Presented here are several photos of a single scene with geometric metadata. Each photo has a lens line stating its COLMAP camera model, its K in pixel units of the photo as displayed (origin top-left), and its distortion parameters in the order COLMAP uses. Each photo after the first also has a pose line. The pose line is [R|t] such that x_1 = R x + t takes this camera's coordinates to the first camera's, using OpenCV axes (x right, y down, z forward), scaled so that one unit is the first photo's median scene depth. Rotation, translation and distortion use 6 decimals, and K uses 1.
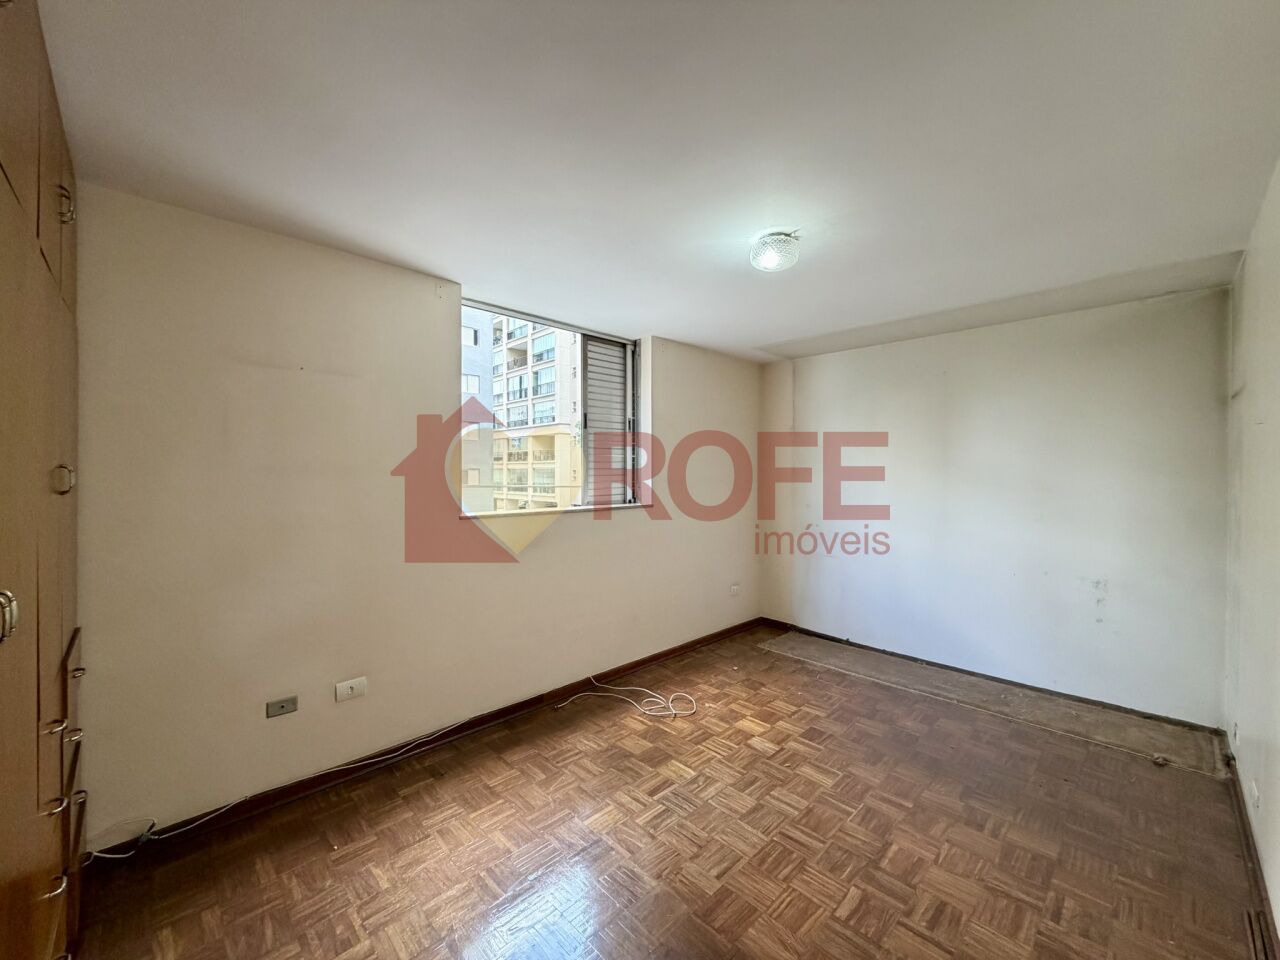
lens RADIAL K [[510.5, 0, 631.9], [0, 510.5, 481.1], [0, 0, 1]] dist [0.000611, 0.000199]
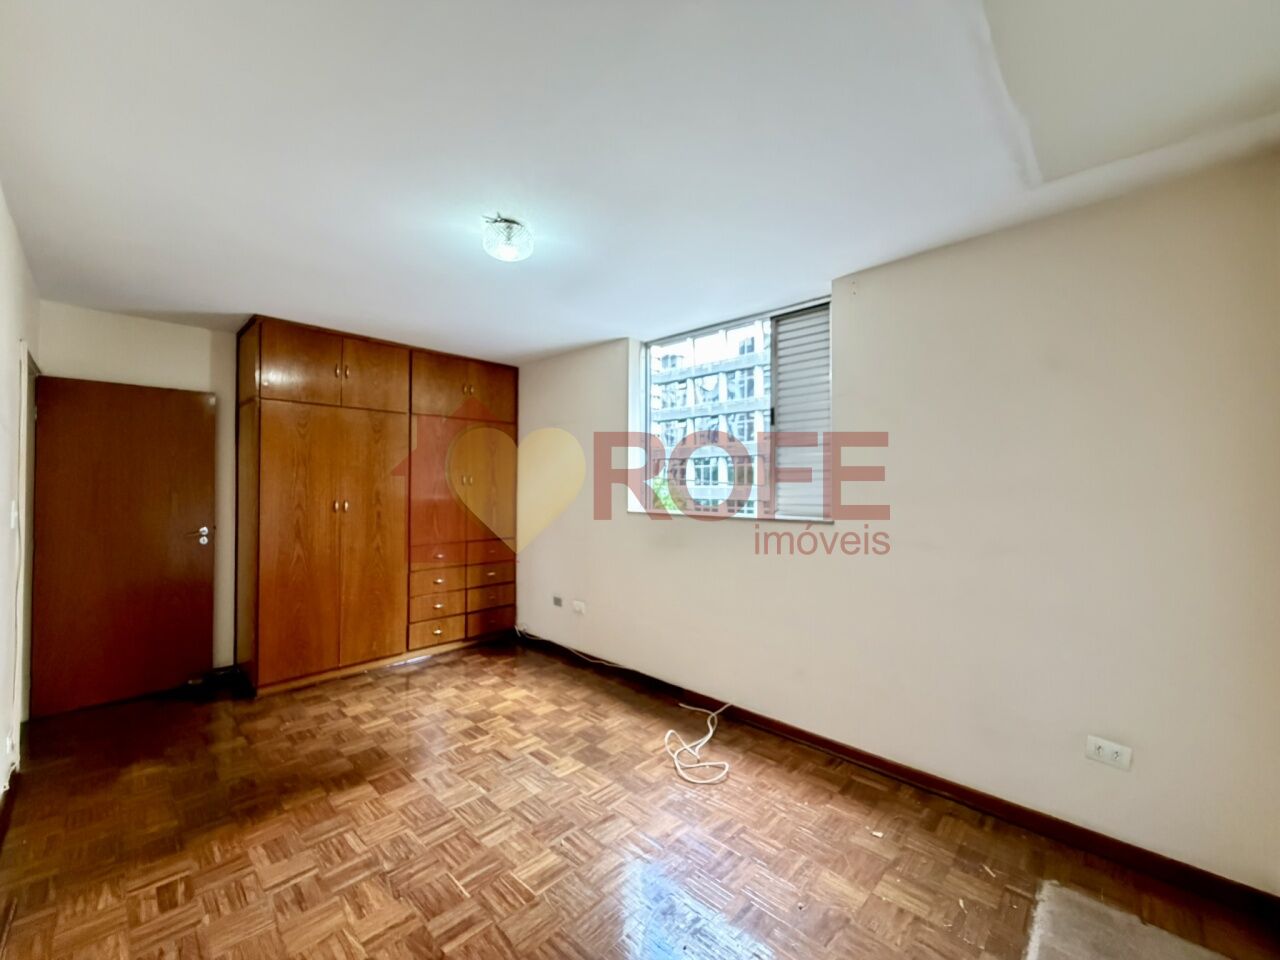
lens RADIAL K [[510.5, 0, 633.7], [0, 510.5, 477.6], [0, 0, 1]] dist [0.000611, 0.000199]
pose [[0.031333, -0.025055, -0.999195, 0.791897], [-0.019659, 0.999477, -0.025679, 0.012657], [0.999316, 0.020448, 0.030824, 0.772547]]
